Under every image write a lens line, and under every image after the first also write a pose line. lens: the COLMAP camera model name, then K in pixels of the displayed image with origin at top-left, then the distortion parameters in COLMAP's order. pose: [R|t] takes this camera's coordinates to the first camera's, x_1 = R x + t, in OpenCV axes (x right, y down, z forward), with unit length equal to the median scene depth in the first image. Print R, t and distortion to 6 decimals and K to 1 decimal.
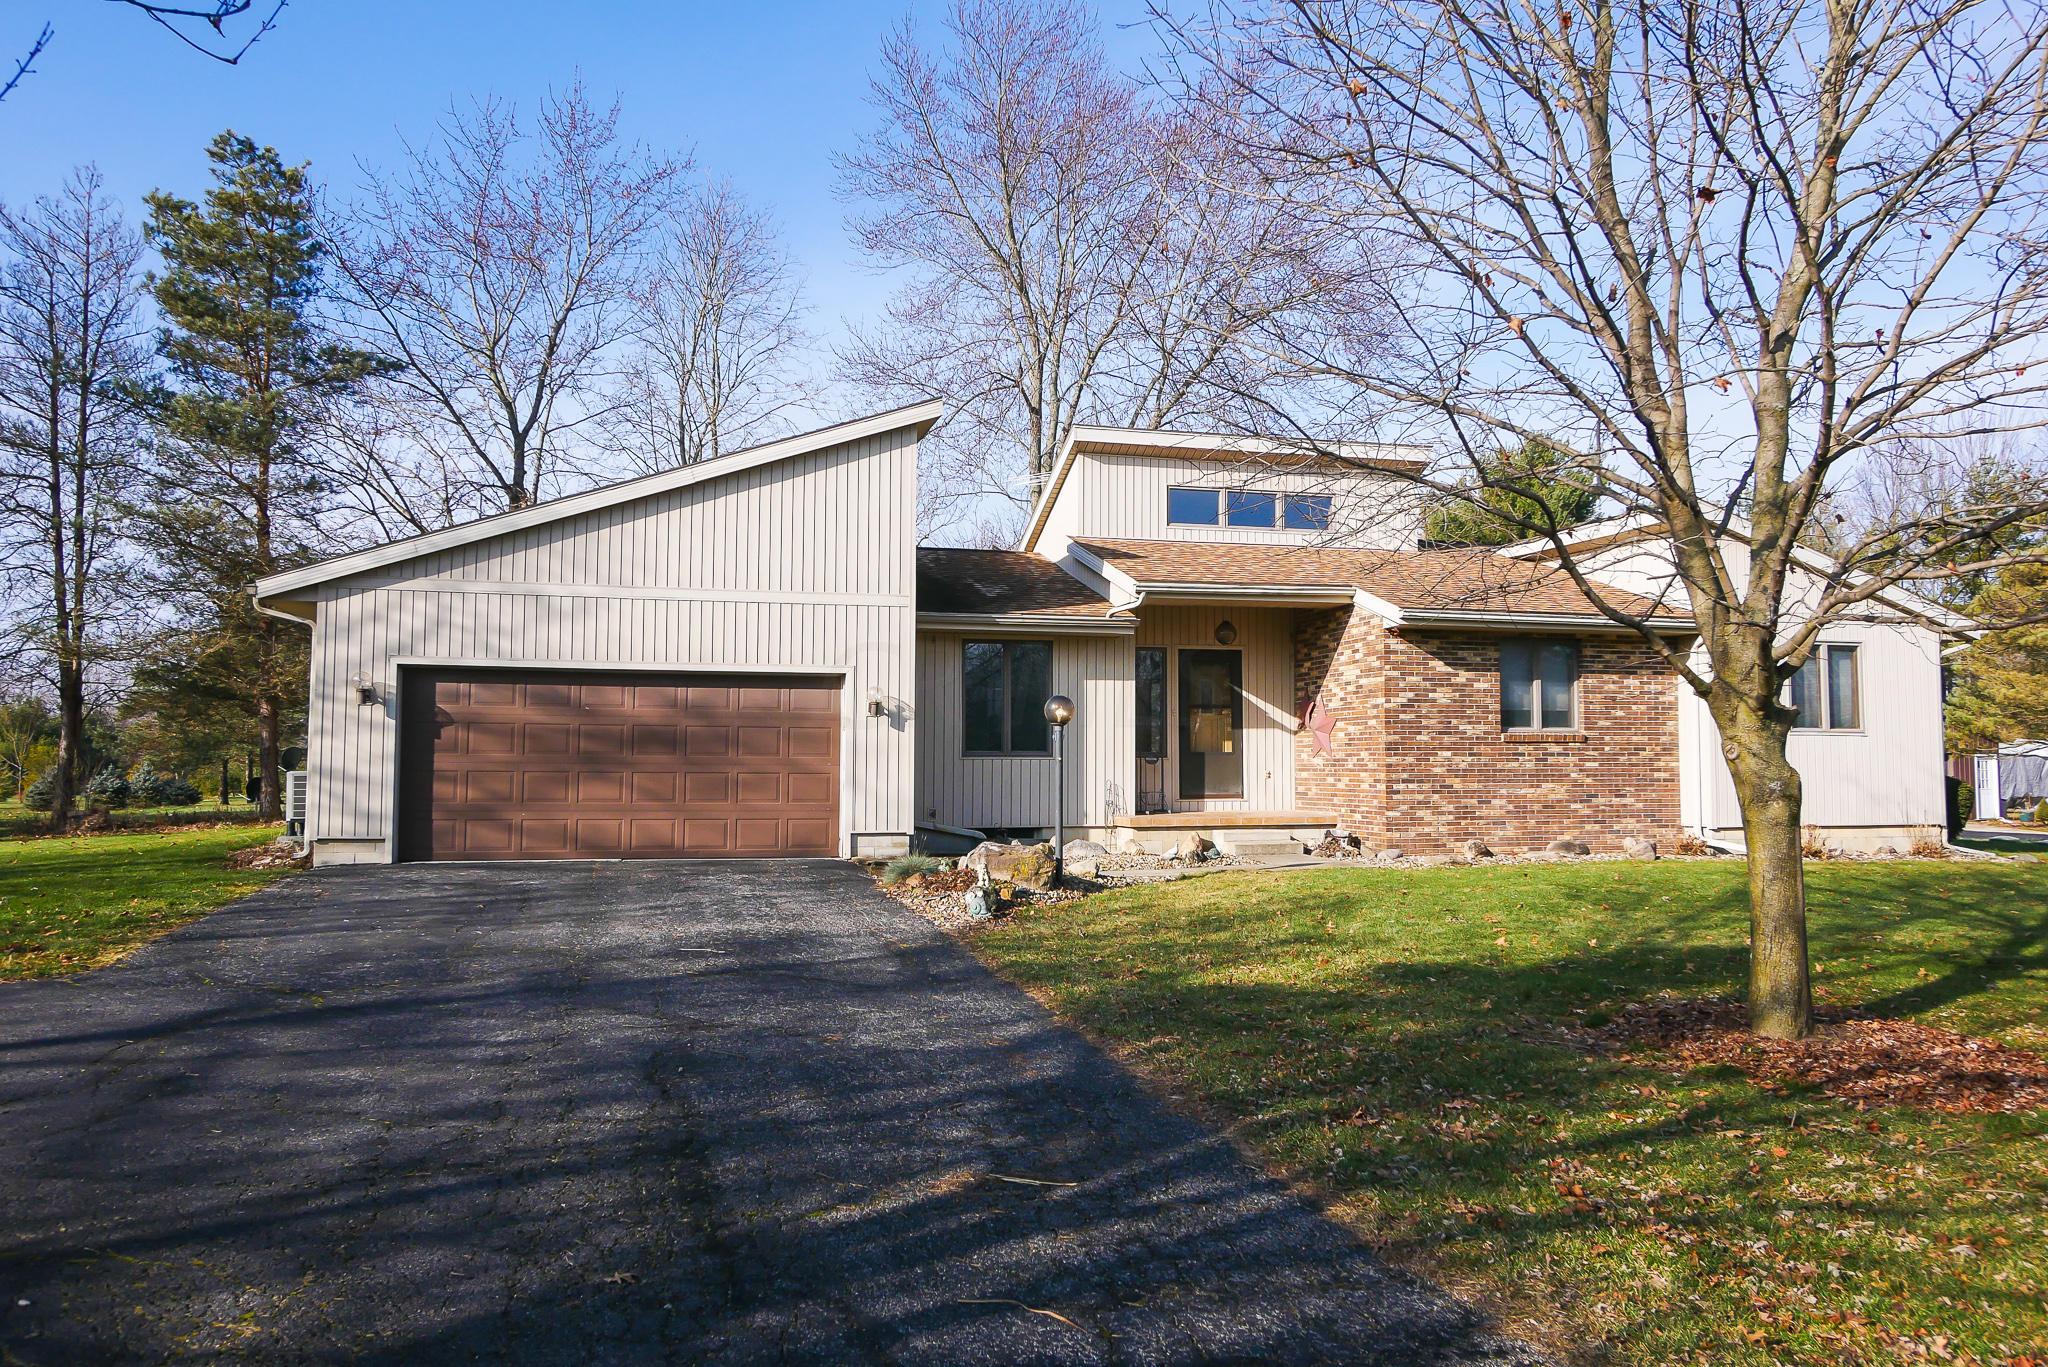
lens RADIAL K [[1447.4, 0, 1032.8], [0, 1447.4, 678.7], [0, 0, 1]] dist [-0.001533, 0.002567]
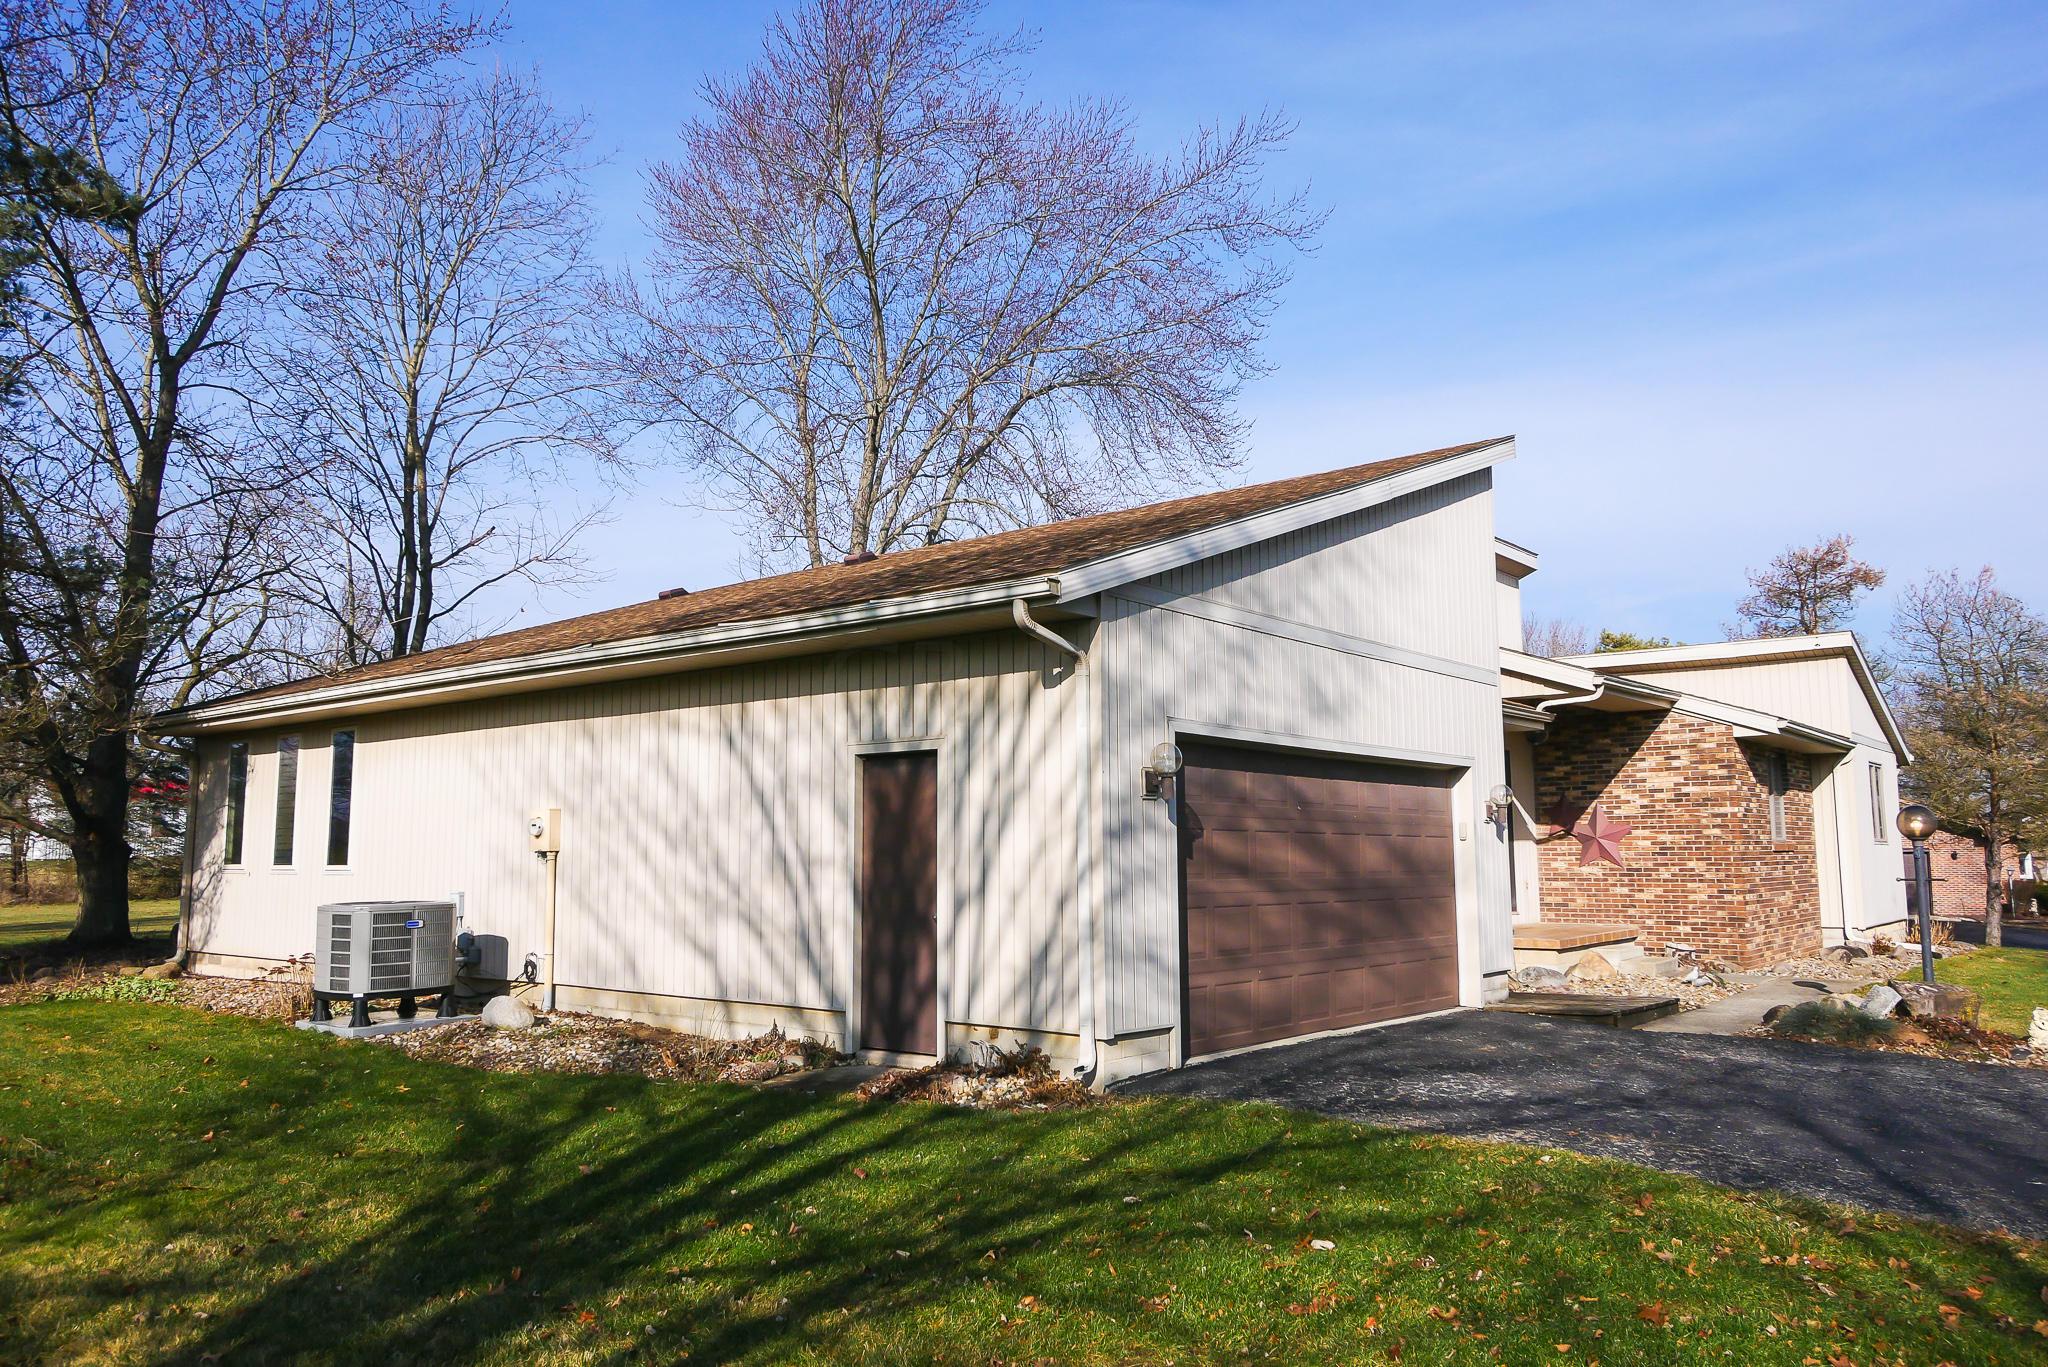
lens RADIAL K [[1447.4, 0, 1032.8], [0, 1447.4, 678.7], [0, 0, 1]] dist [-0.001533, 0.002567]
pose [[0.813598, 0.067584, 0.577487, -0.701048], [-0.031383, 0.996878, -0.072452, 0.012076], [-0.580580, 0.040824, 0.813179, 0.456030]]
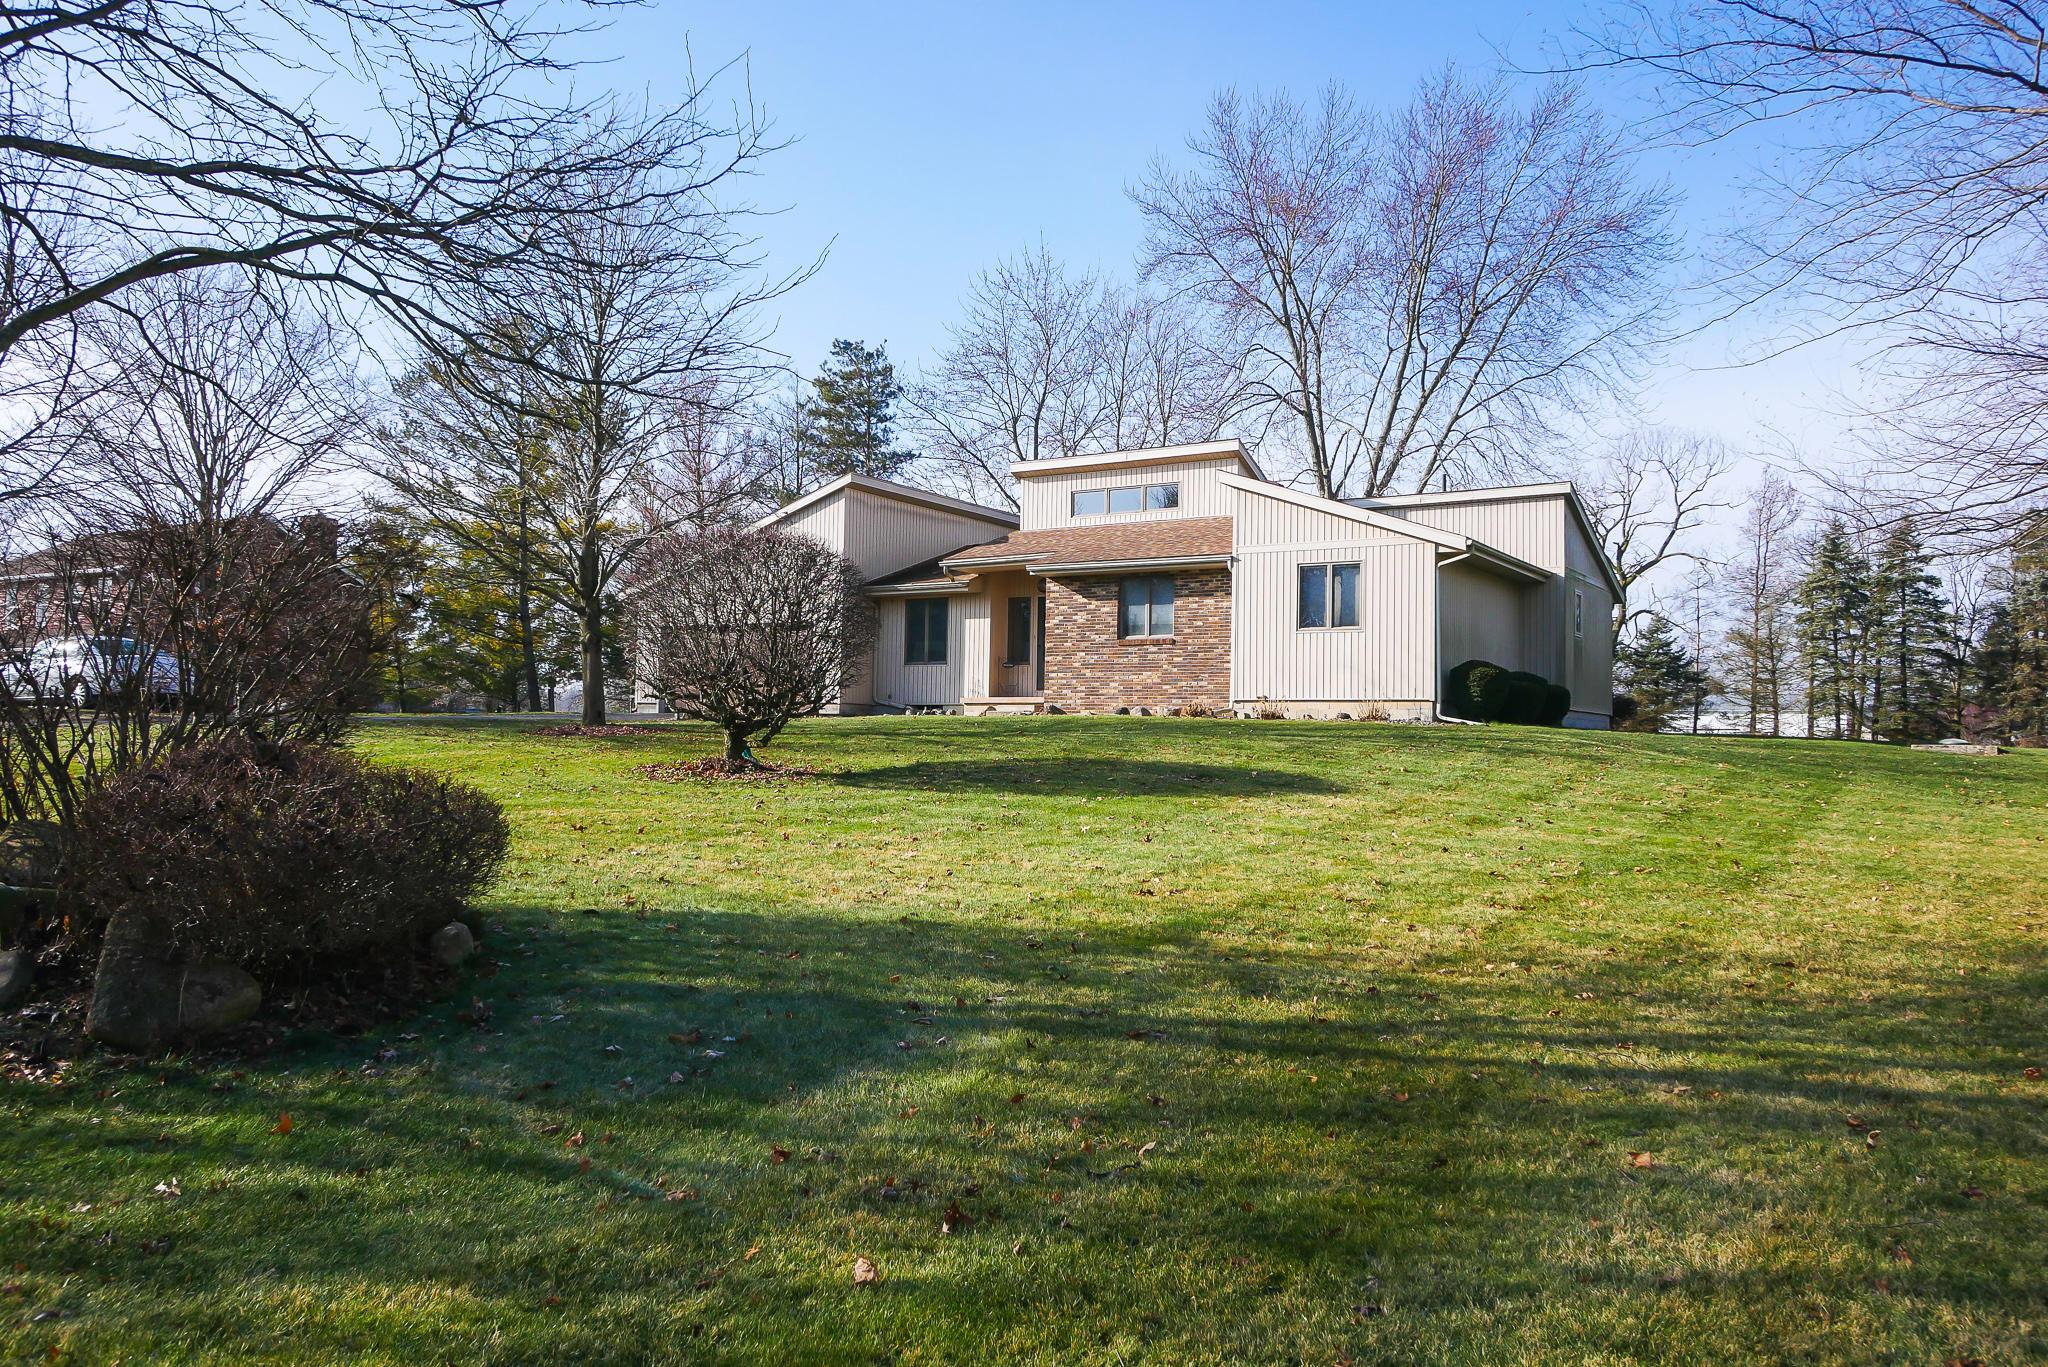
lens RADIAL K [[1528.6, 0, 1024.0], [0, 1528.6, 683.5], [0, 0, 1]] dist [0.003176, 0.007752]
pose [[0.675374, -0.019817, -0.737209, 1.435422], [0.028184, 0.999602, -0.001051, 0.082022], [0.736937, -0.020067, 0.675664, -0.169013]]
